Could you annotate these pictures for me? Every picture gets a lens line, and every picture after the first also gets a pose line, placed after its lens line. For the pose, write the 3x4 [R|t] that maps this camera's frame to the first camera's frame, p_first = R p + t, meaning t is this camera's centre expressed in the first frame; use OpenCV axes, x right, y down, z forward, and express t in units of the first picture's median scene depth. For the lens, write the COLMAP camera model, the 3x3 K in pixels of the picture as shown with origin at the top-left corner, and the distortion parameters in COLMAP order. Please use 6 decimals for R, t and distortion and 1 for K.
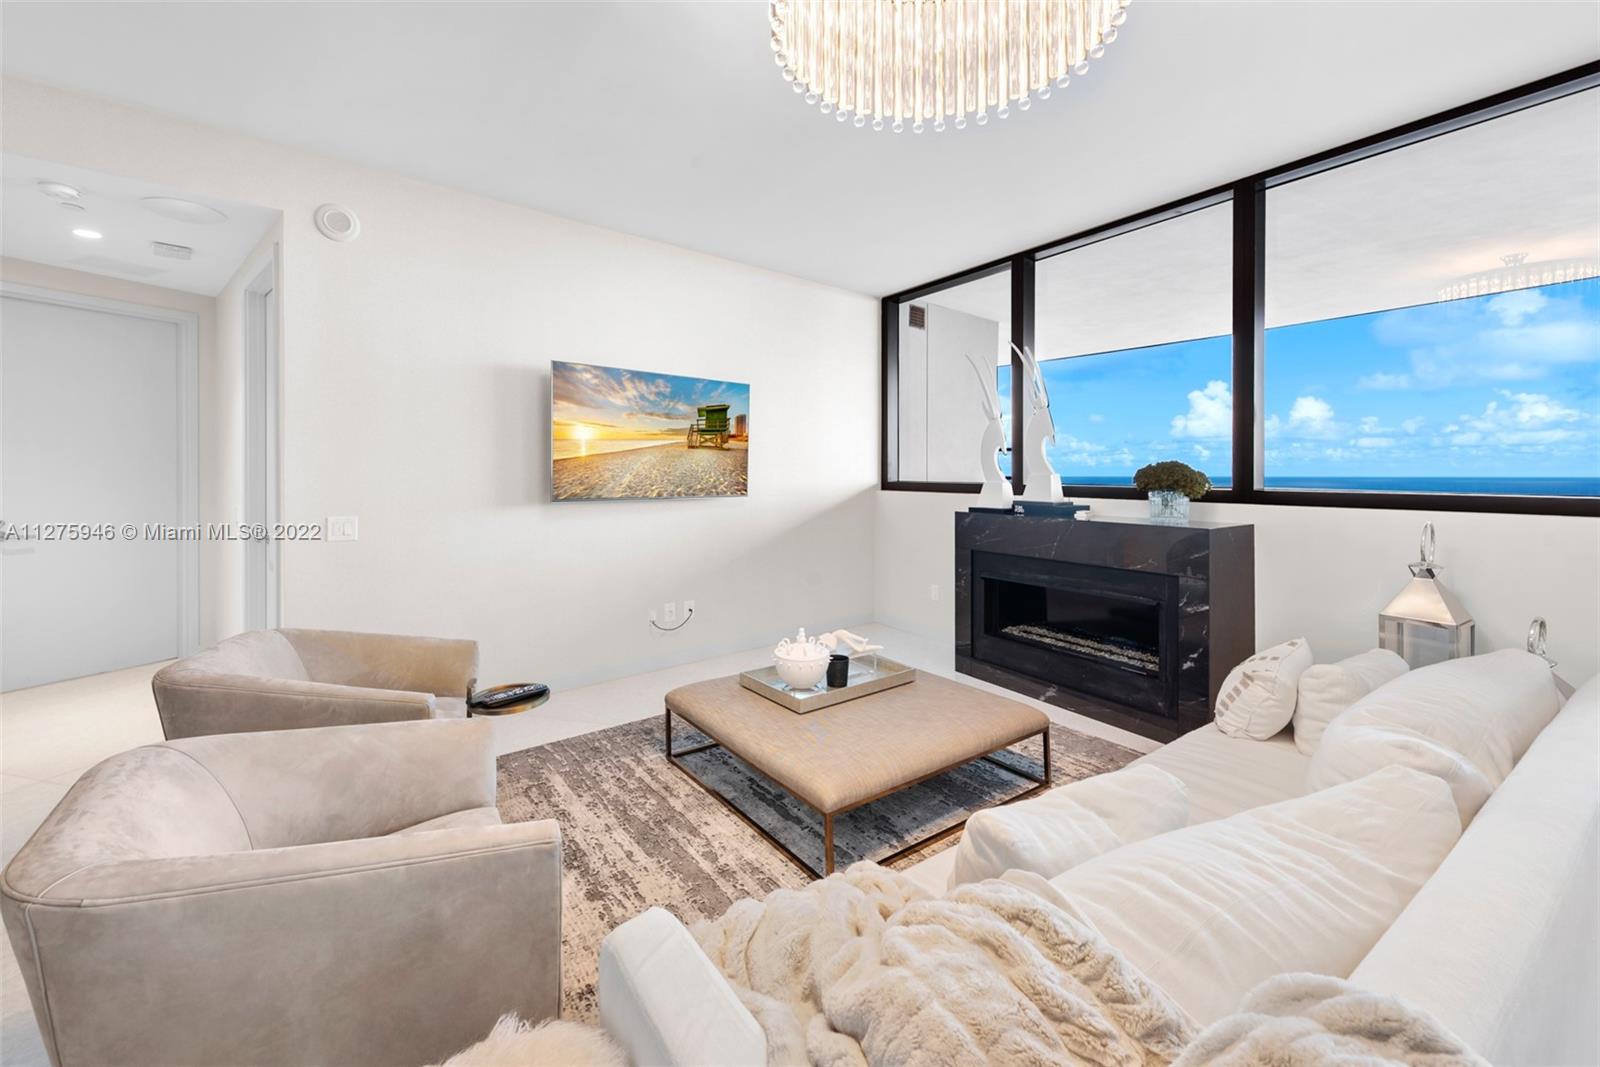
lens RADIAL K [[648.5, 0, 800.2], [0, 648.5, 474.3], [0, 0, 1]] dist [0.012940, 0.000000]
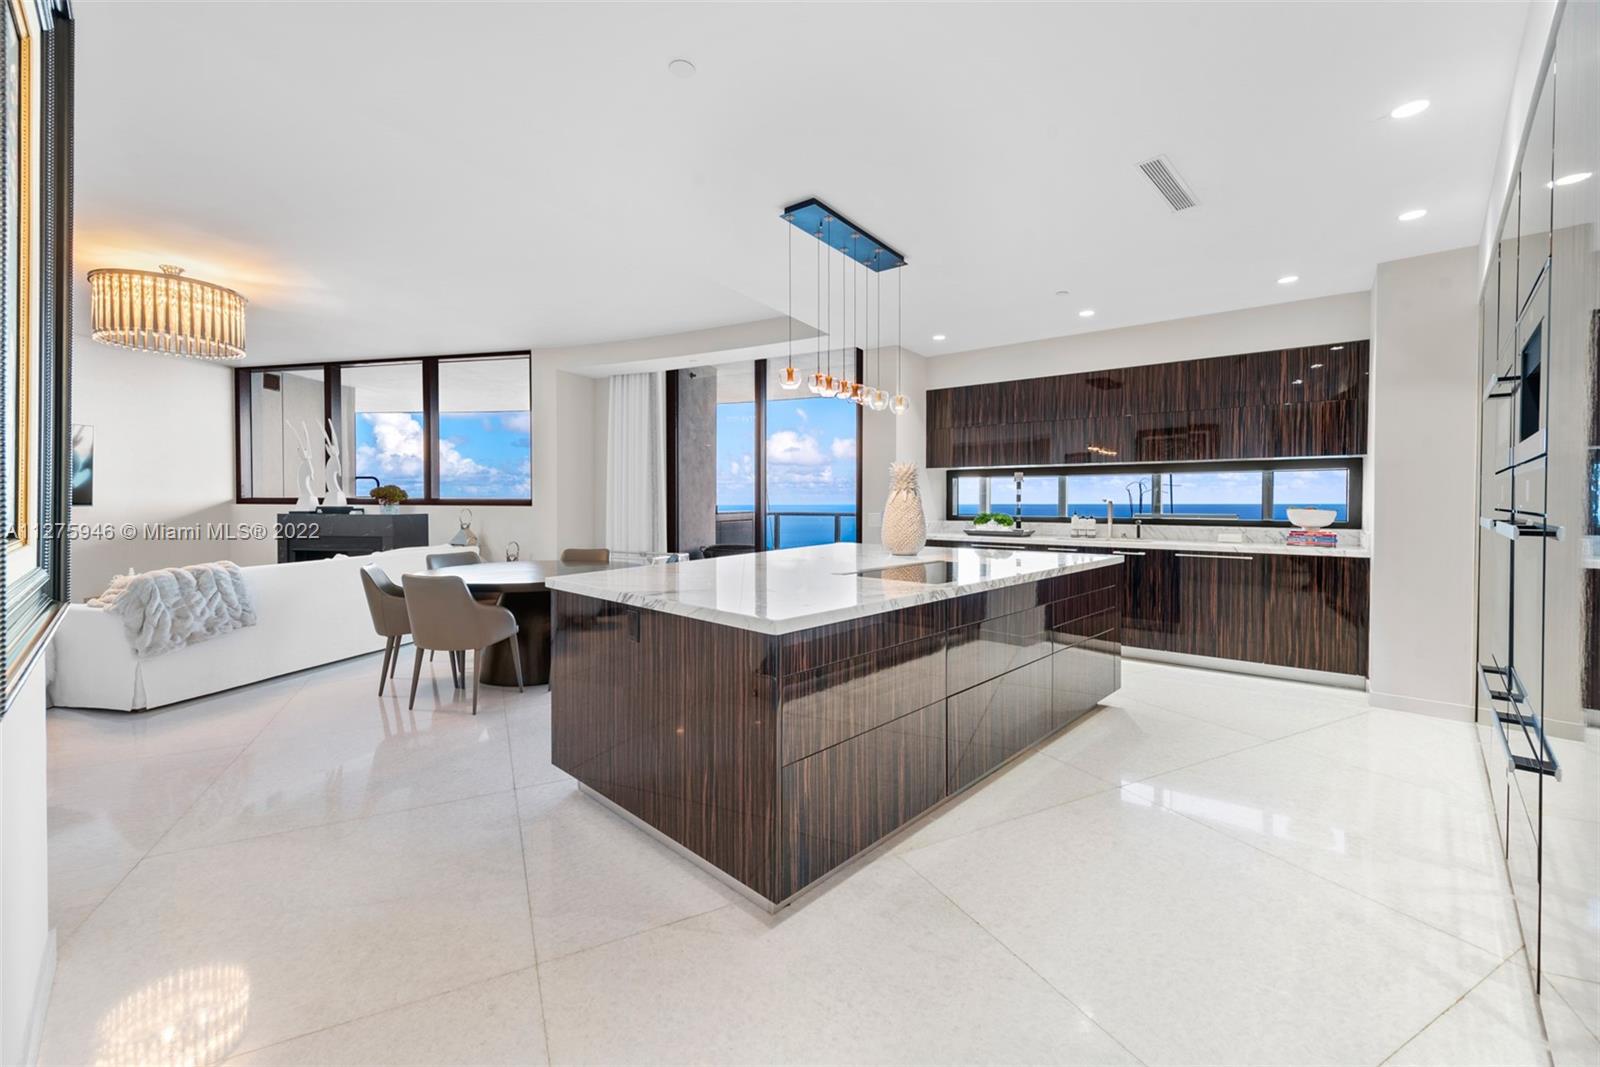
lens RADIAL K [[627.4, 0, 801.2], [0, 627.4, 508.7], [0, 0, 1]] dist [-0.000153, -0.000034]
pose [[0.728172, -0.012343, 0.685283, 0.126246], [0.002206, 0.999875, 0.015665, 0.024172], [-0.685391, -0.009895, 0.728108, -1.242335]]
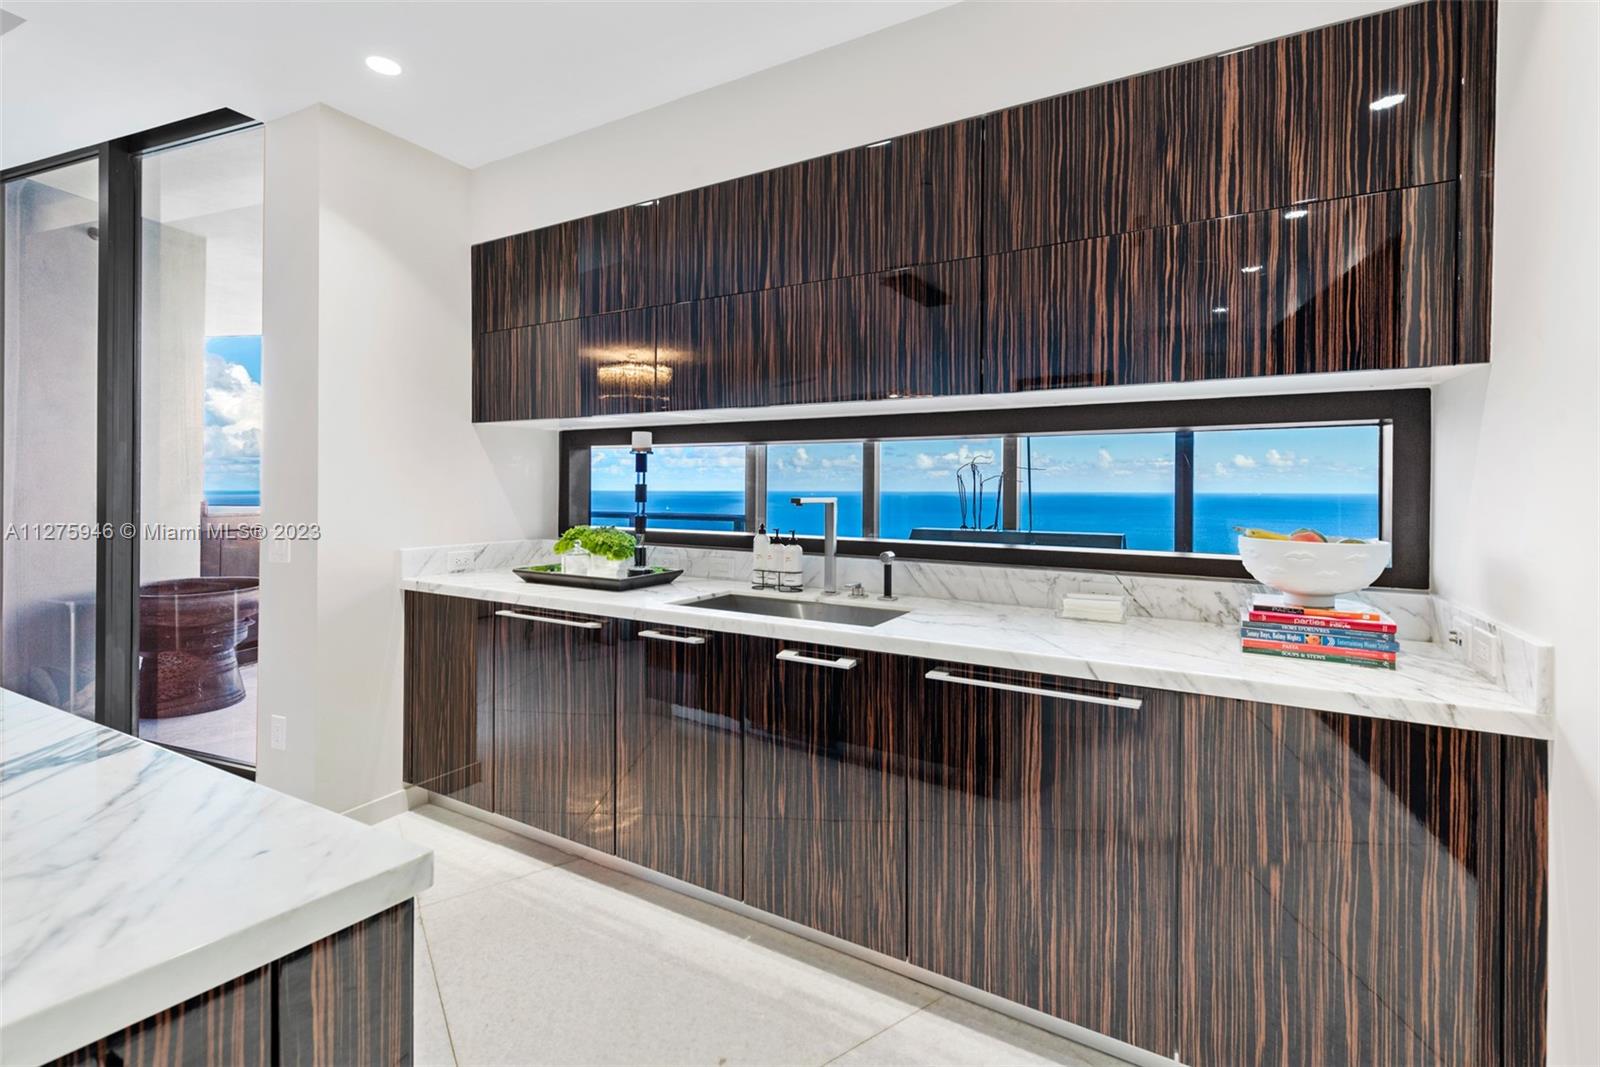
lens RADIAL K [[675.3, 0, 799.7], [0, 675.3, 489.3], [0, 0, 1]] dist [-0.002856, -0.000461]
pose [[0.631371, -0.017437, 0.775285, 1.091139], [0.004646, 0.999814, 0.018703, 0.007982], [-0.775467, -0.008207, 0.631335, -1.063359]]
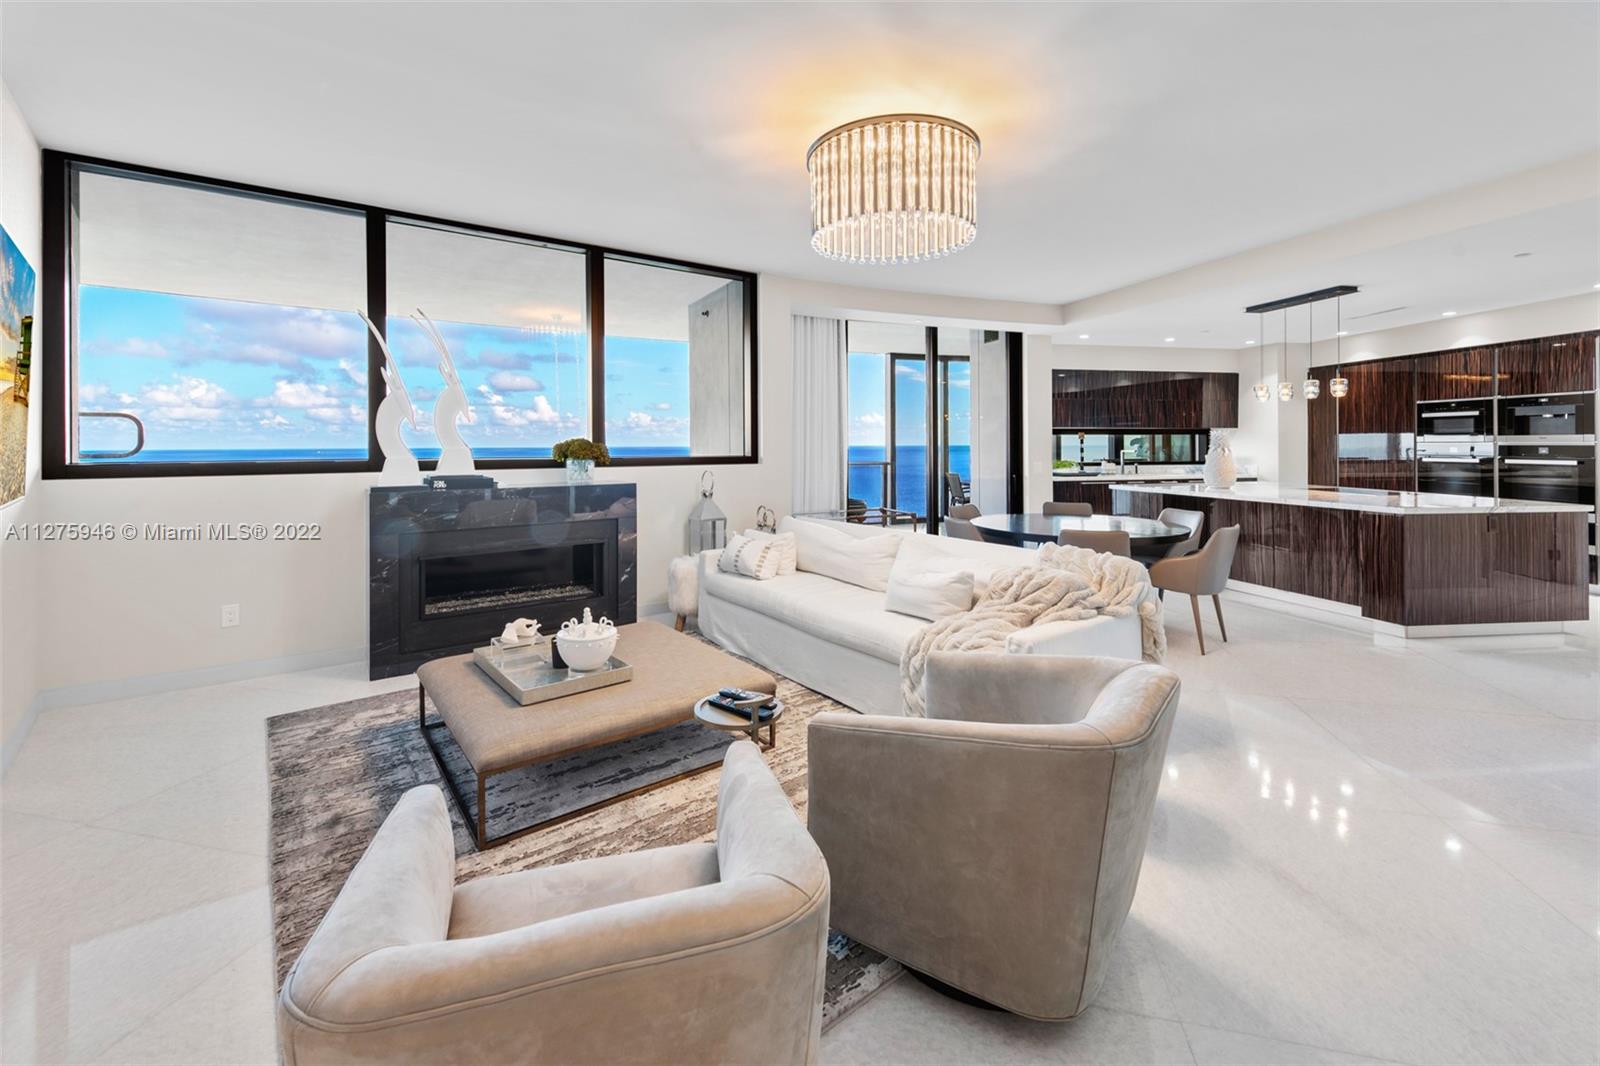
lens RADIAL K [[656.1, 0, 800.4], [0, 656.1, 447.4], [0, 0, 1]] dist [0.002488, -0.000047]
pose [[-0.026653, -0.010287, 0.999592, -0.714396], [0.003623, 0.999939, 0.010387, -0.012084], [-0.999638, 0.003899, -0.026614, 0.507409]]
